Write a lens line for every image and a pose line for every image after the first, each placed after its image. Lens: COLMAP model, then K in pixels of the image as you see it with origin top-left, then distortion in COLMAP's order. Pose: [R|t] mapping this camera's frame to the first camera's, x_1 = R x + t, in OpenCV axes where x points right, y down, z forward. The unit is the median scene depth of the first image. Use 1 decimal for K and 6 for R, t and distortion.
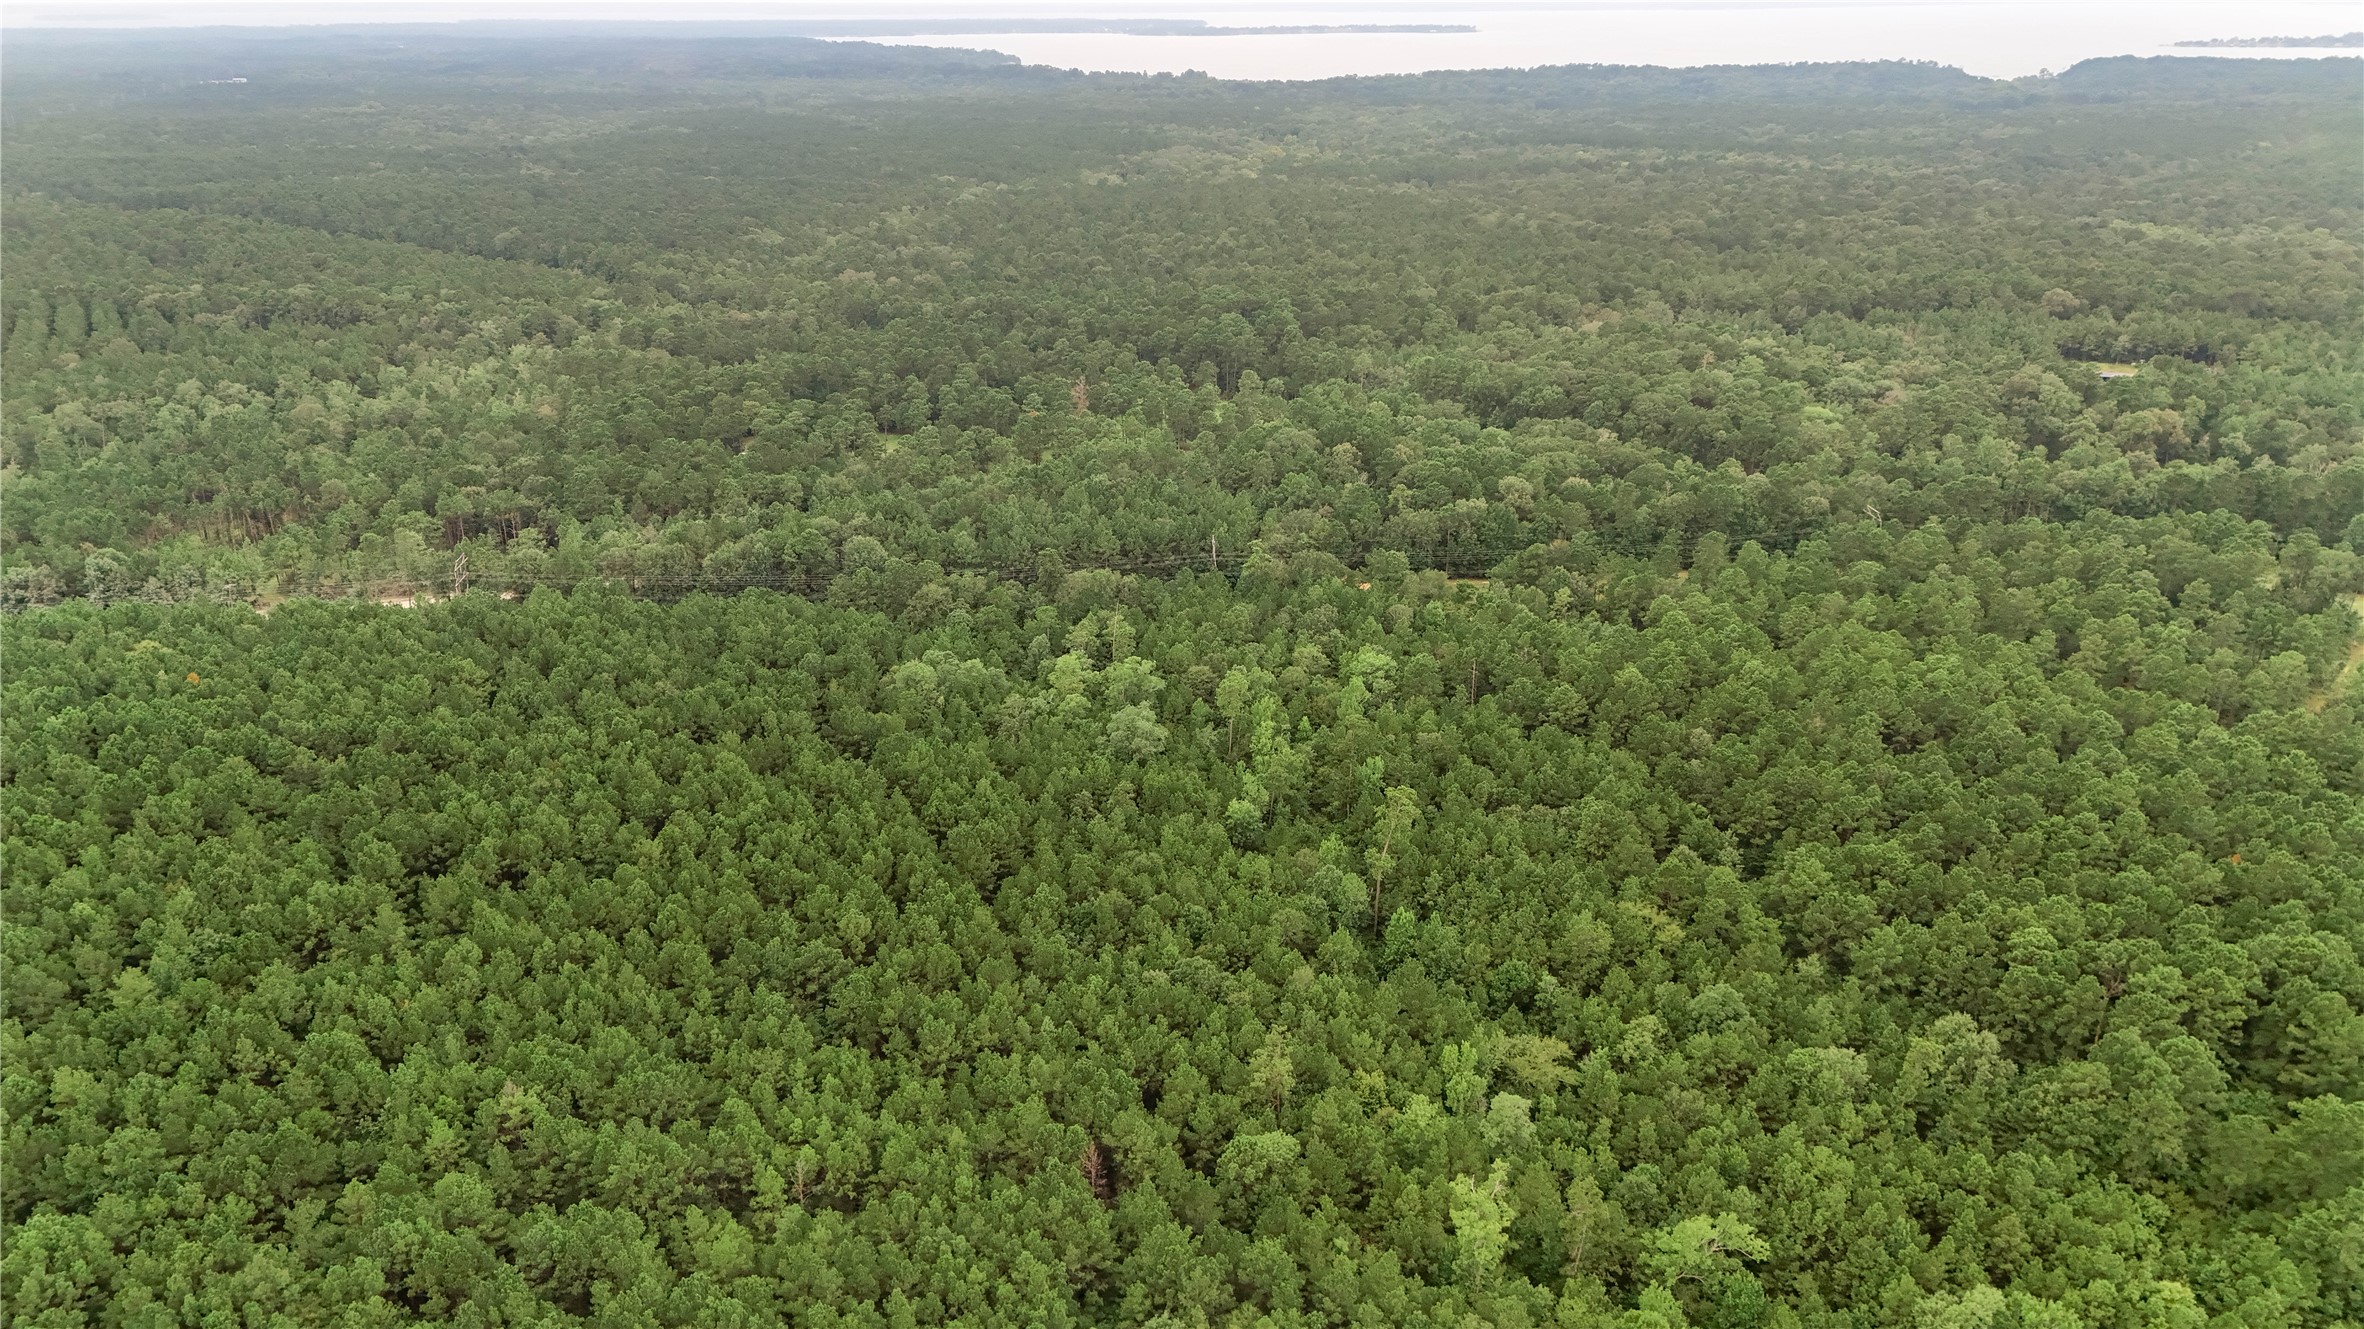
lens RADIAL K [[1747.3, 0, 1187.0], [0, 1747.3, 649.8], [0, 0, 1]] dist [0.076097, -0.072137]
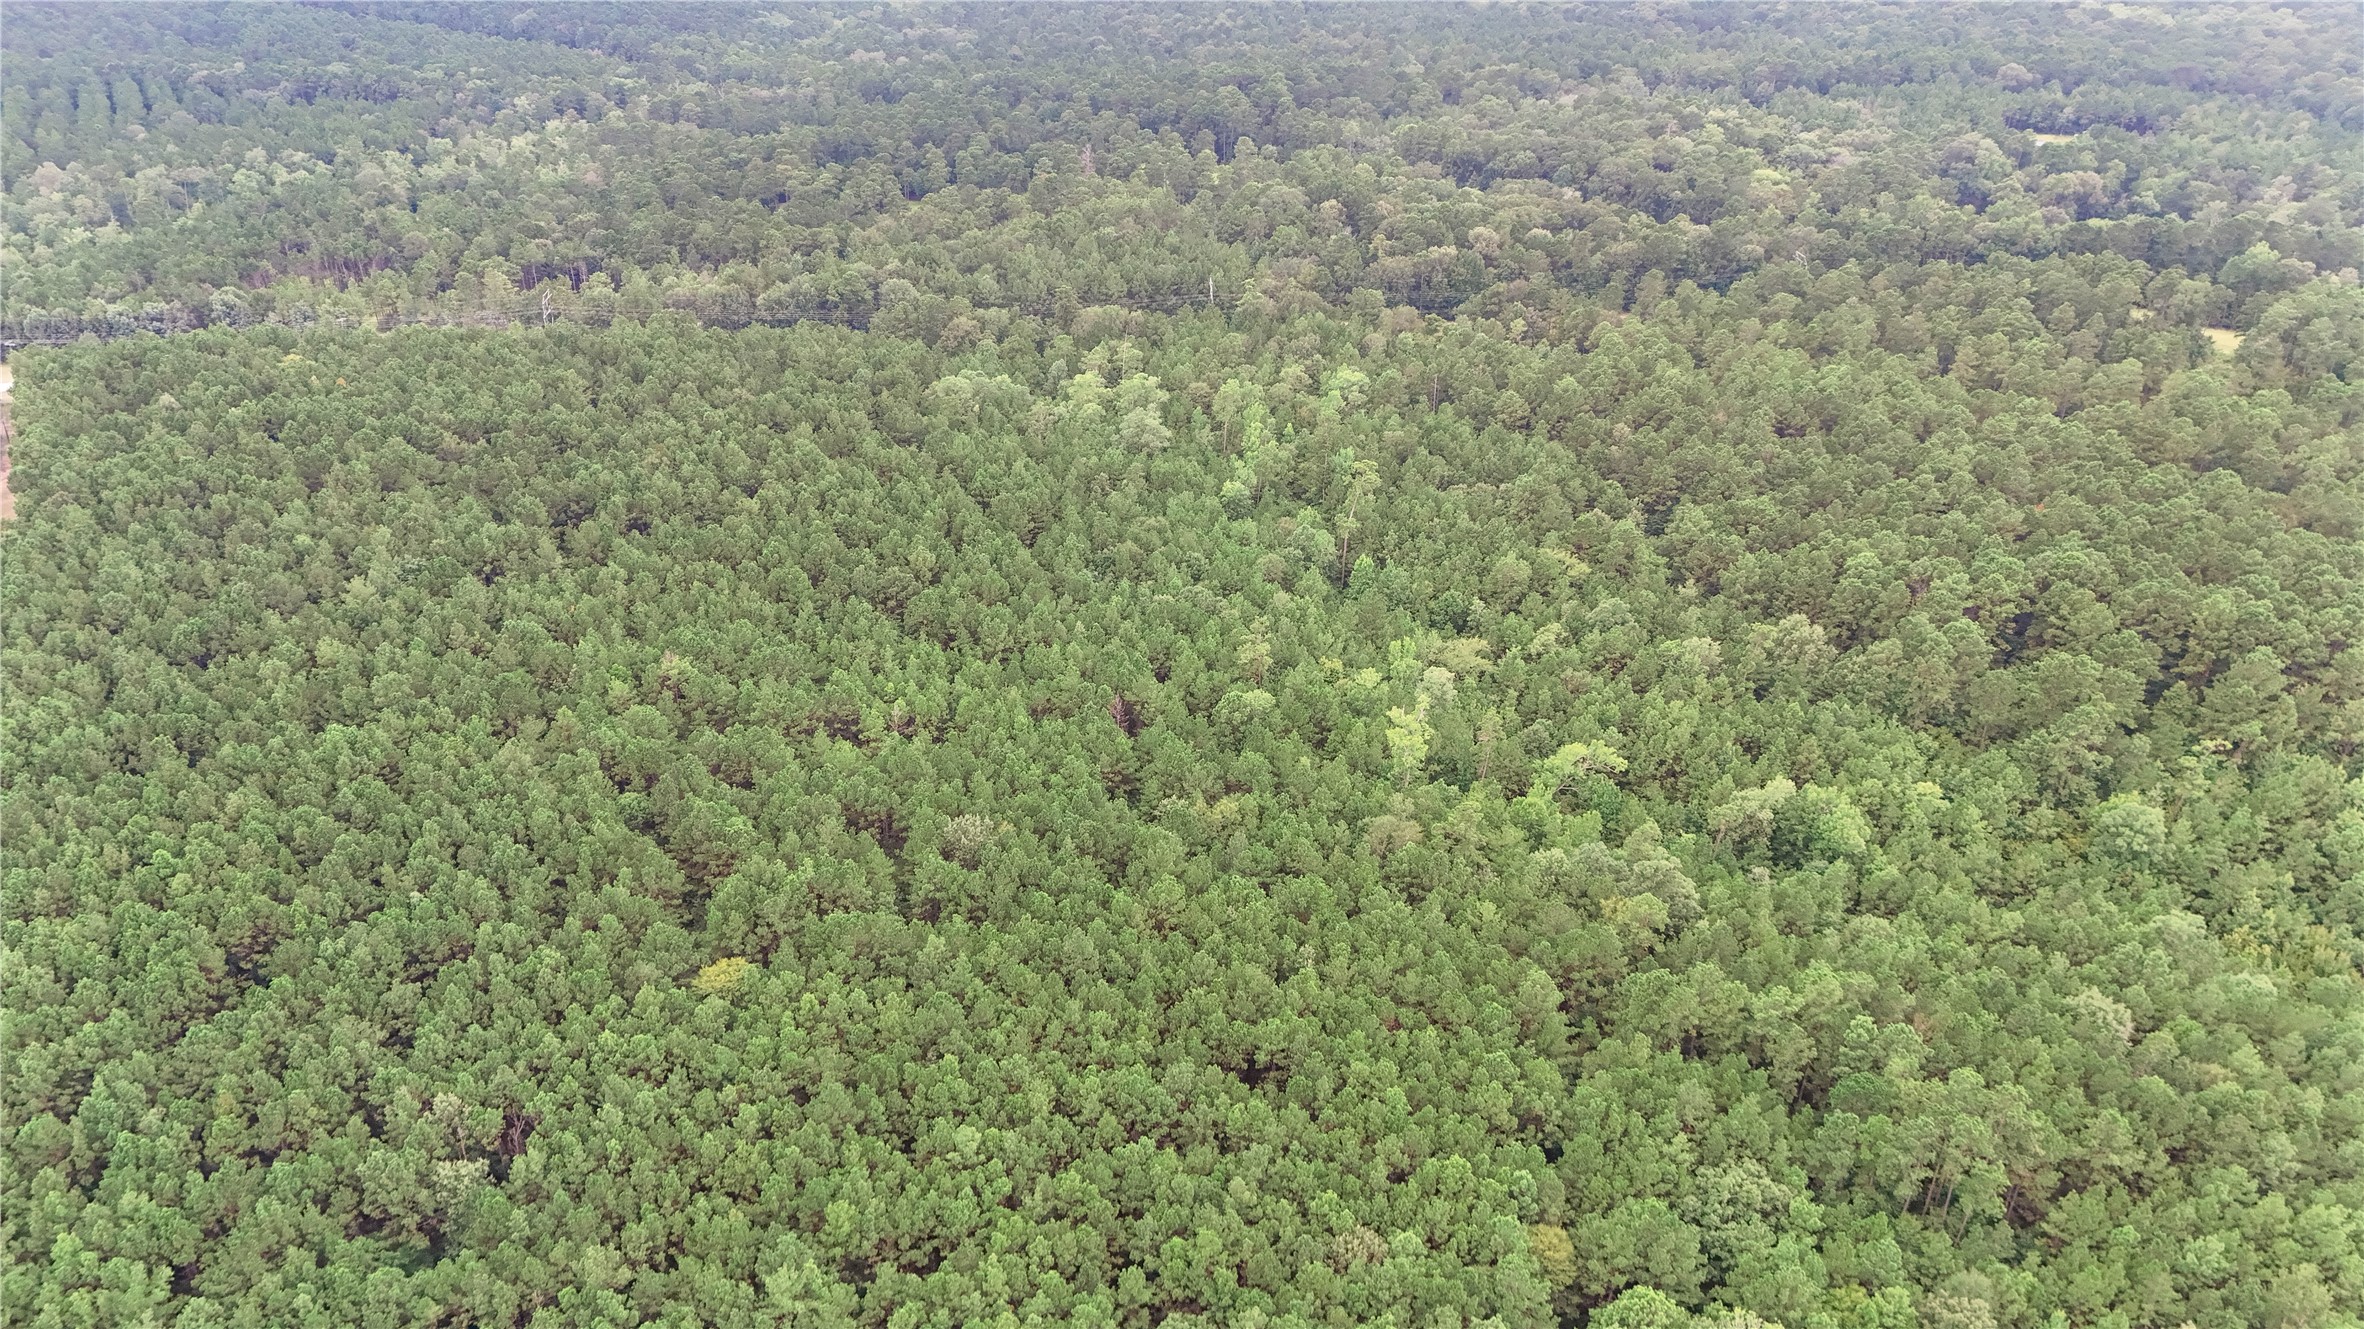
lens RADIAL K [[1747.3, 0, 1187.0], [0, 1747.3, 649.8], [0, 0, 1]] dist [0.076097, -0.072137]
pose [[0.999999, -0.000818, 0.001163, -0.001467], [0.000692, 0.994553, 0.104226, 0.049257], [-0.001242, -0.104225, 0.994553, -0.129202]]
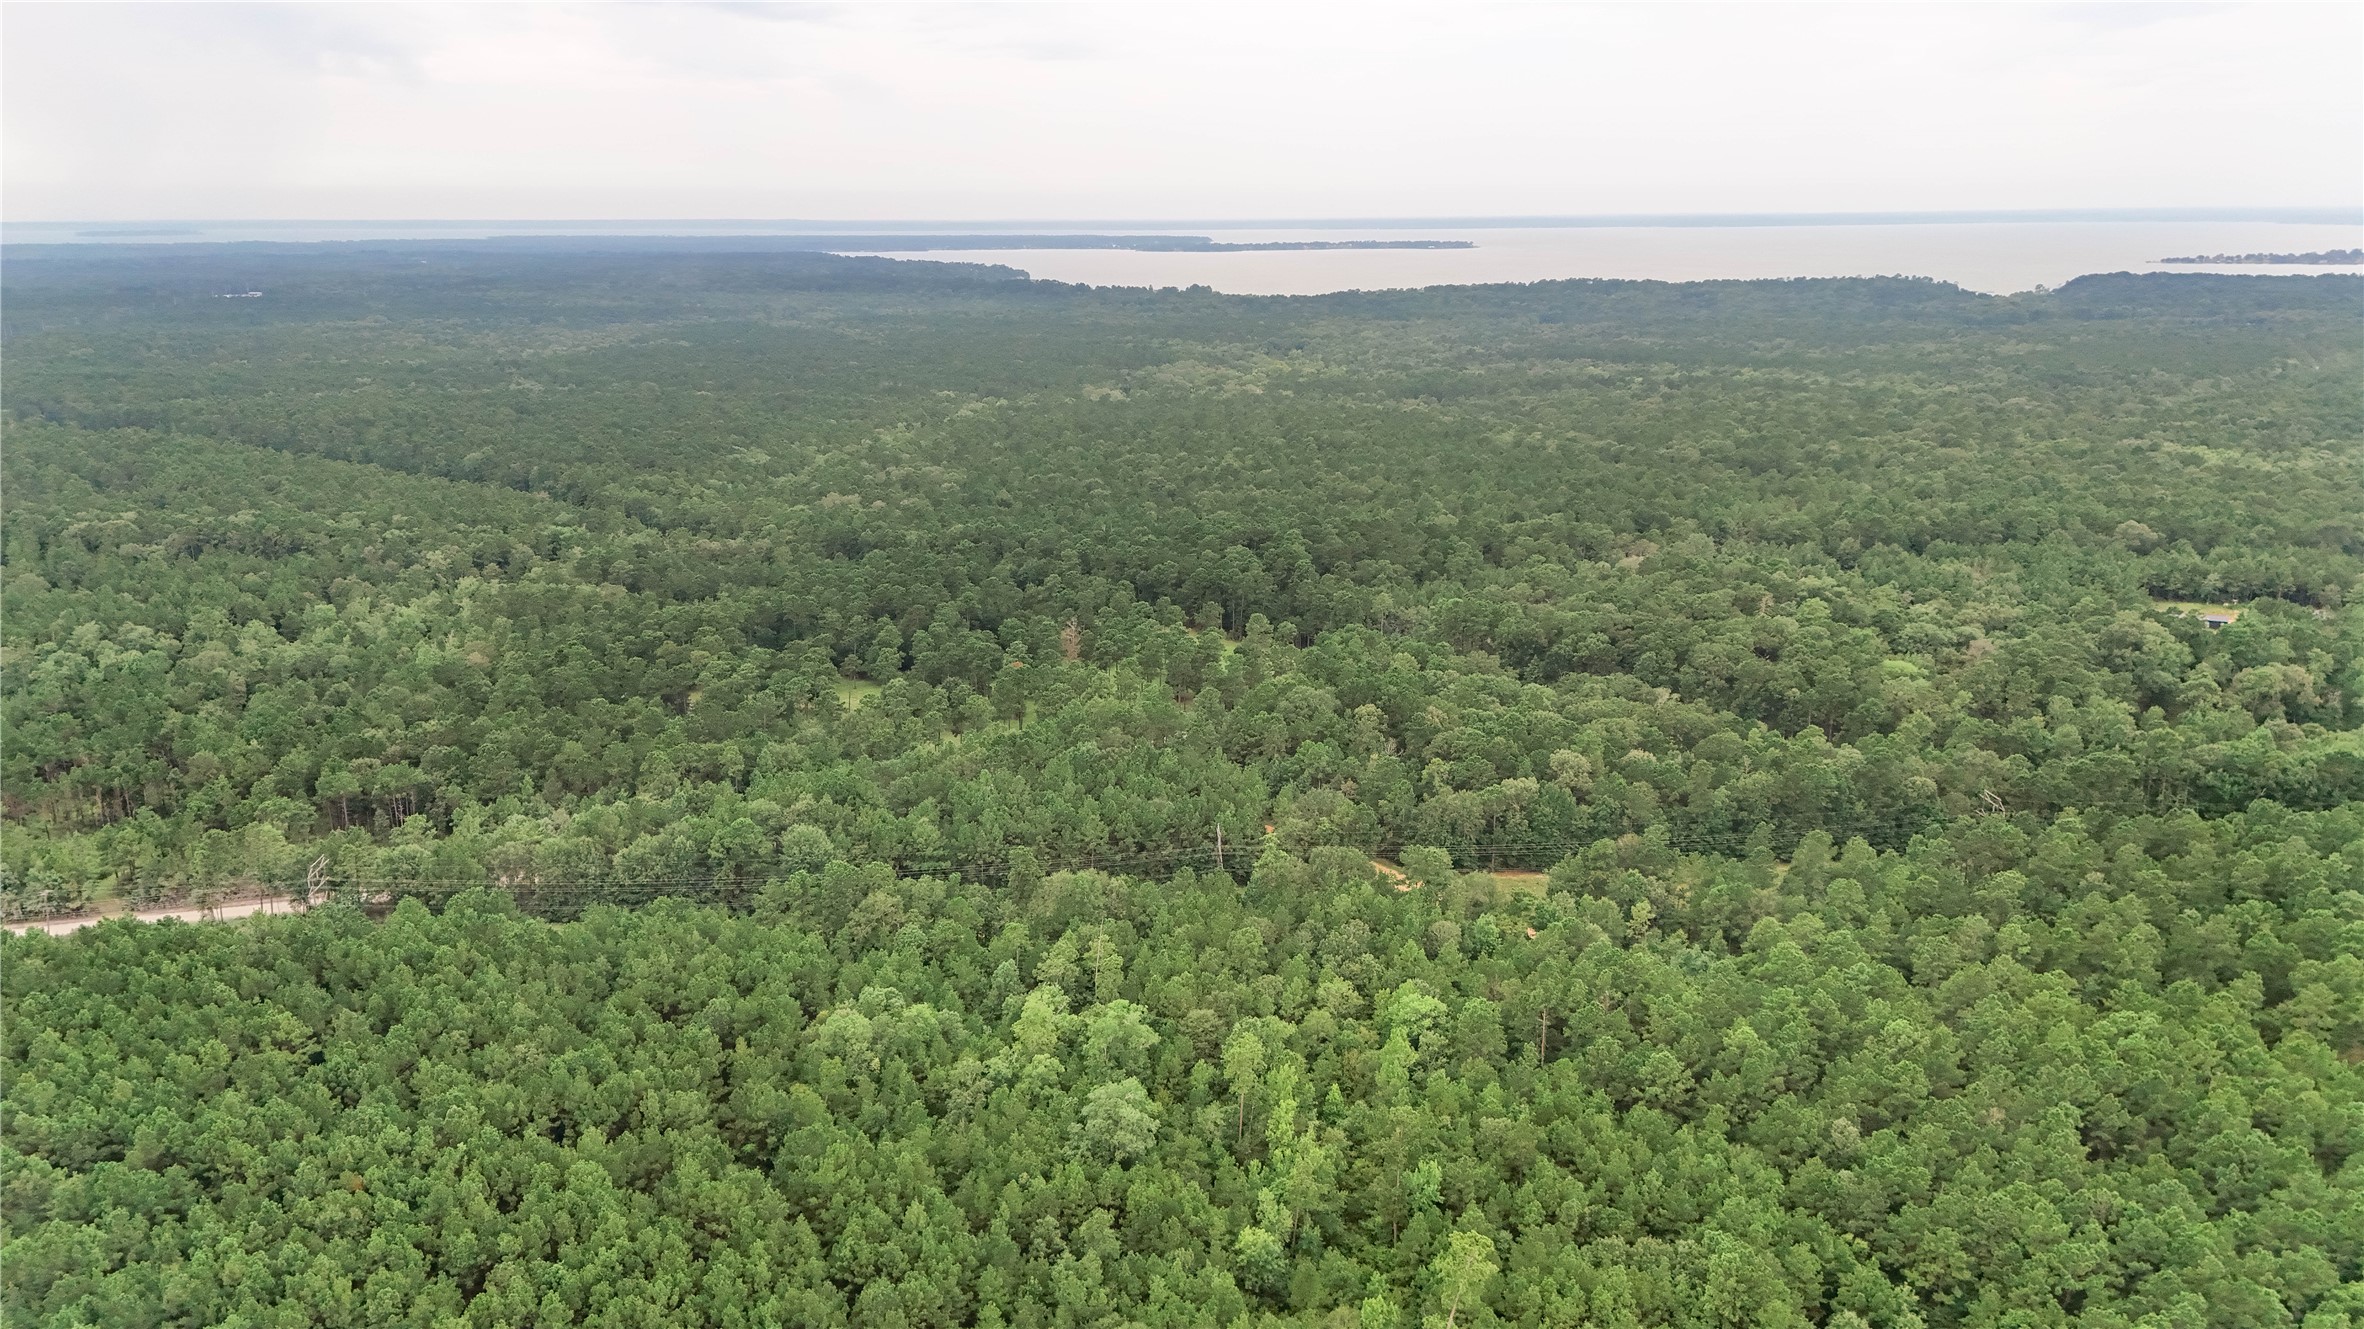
lens RADIAL K [[1738.6, 0, 1187.5], [0, 1738.6, 655.9], [0, 0, 1]] dist [0.098461, -0.113661]
pose [[0.999996, 0.001467, -0.002501, 0.001909], [-0.001727, 0.994202, -0.107515, -0.050979], [0.002329, 0.107519, 0.994200, 0.135946]]
